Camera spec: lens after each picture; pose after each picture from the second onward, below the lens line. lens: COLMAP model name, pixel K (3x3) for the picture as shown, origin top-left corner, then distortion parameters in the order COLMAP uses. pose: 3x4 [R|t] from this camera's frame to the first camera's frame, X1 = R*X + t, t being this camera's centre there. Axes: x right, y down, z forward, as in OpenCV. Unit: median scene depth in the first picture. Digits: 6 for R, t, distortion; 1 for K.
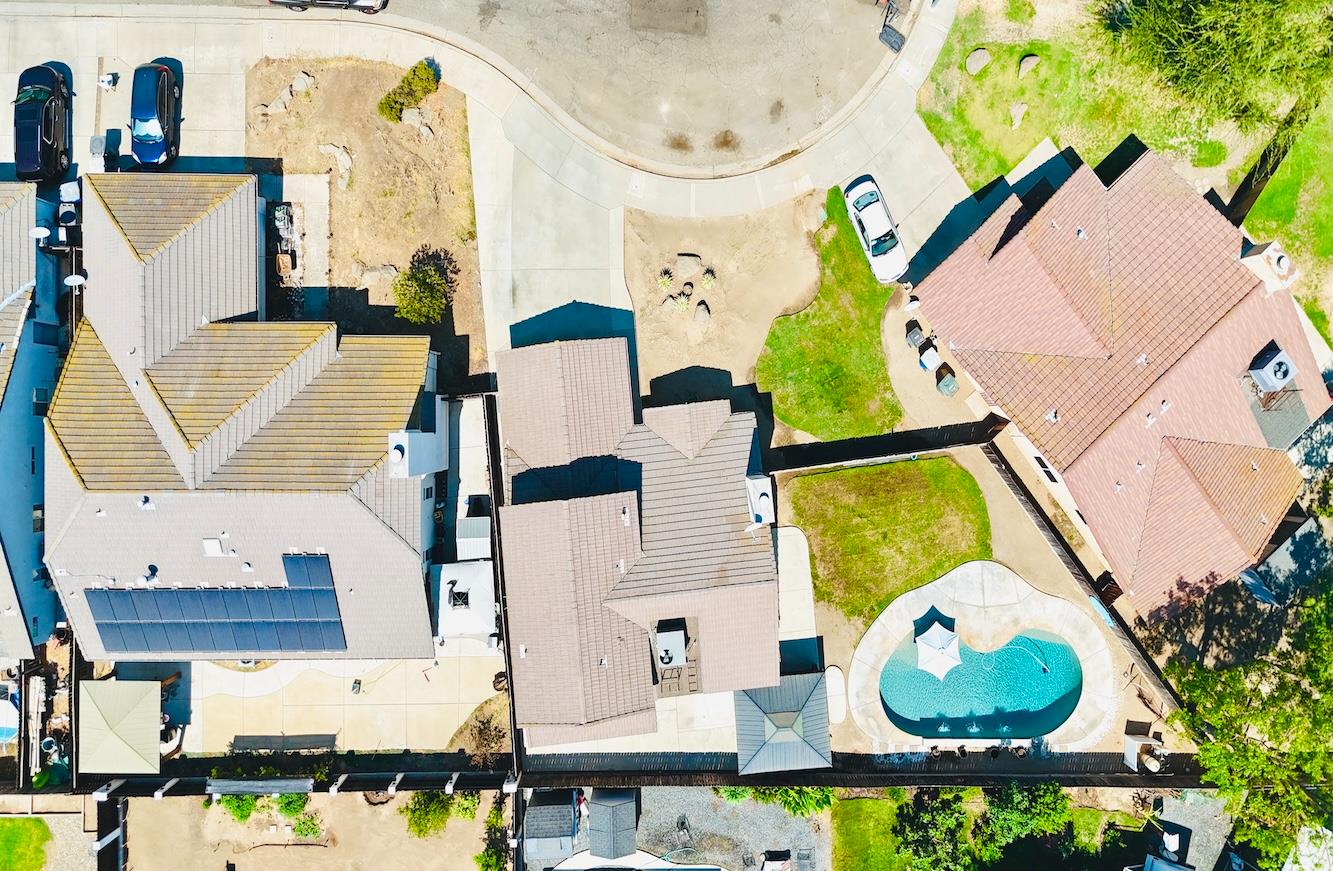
lens RADIAL K [[1098.1, 0, 666.5], [0, 1098.1, 435.5], [0, 0, 1]] dist [0.068902, -0.093506]
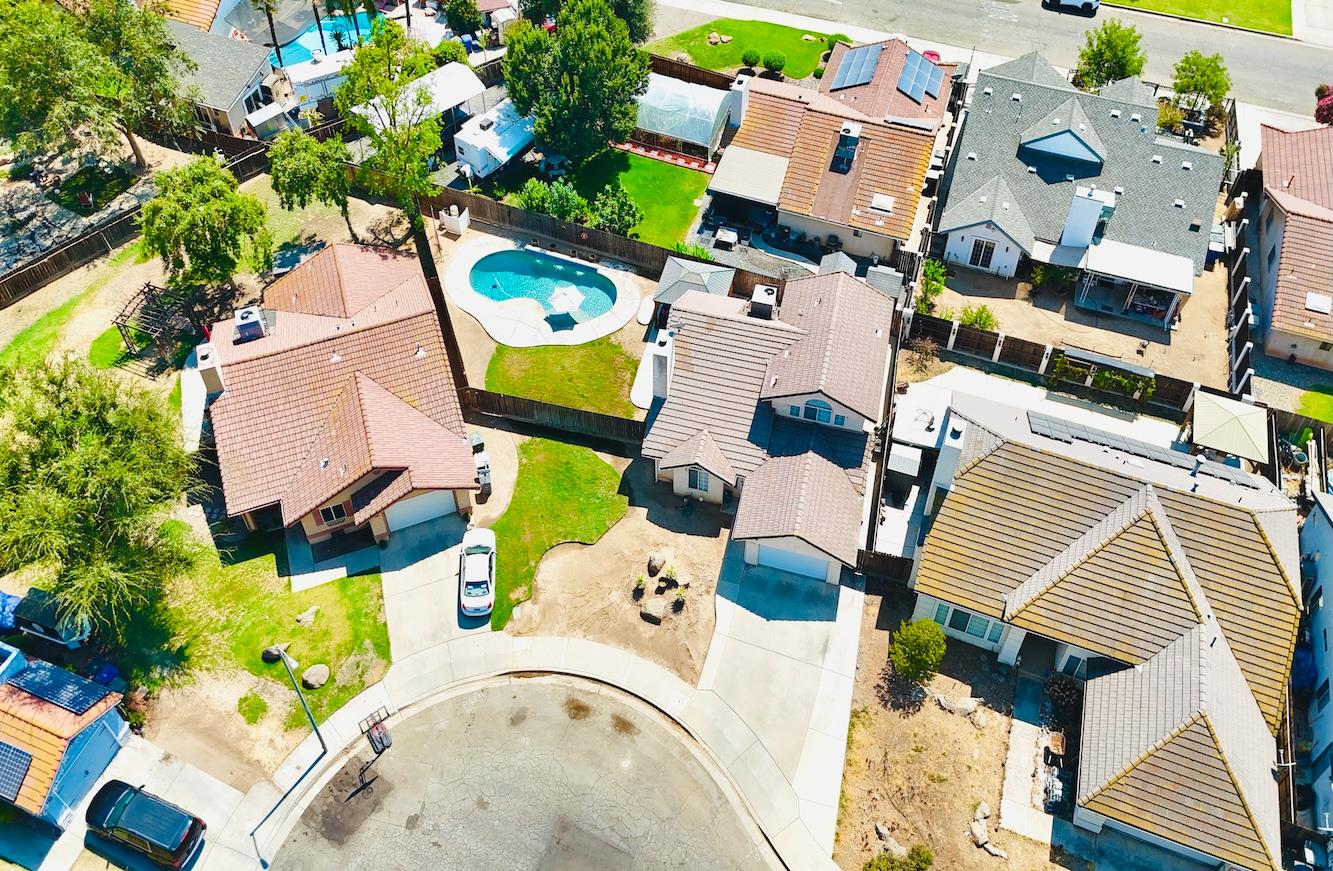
lens RADIAL K [[1098.1, 0, 666.5], [0, 1098.1, 435.5], [0, 0, 1]] dist [0.068902, -0.093506]
pose [[-0.954162, -0.224055, 0.198430, -0.163222], [0.299241, -0.726369, 0.618743, -0.685393], [0.005501, 0.649760, 0.760120, 0.106848]]
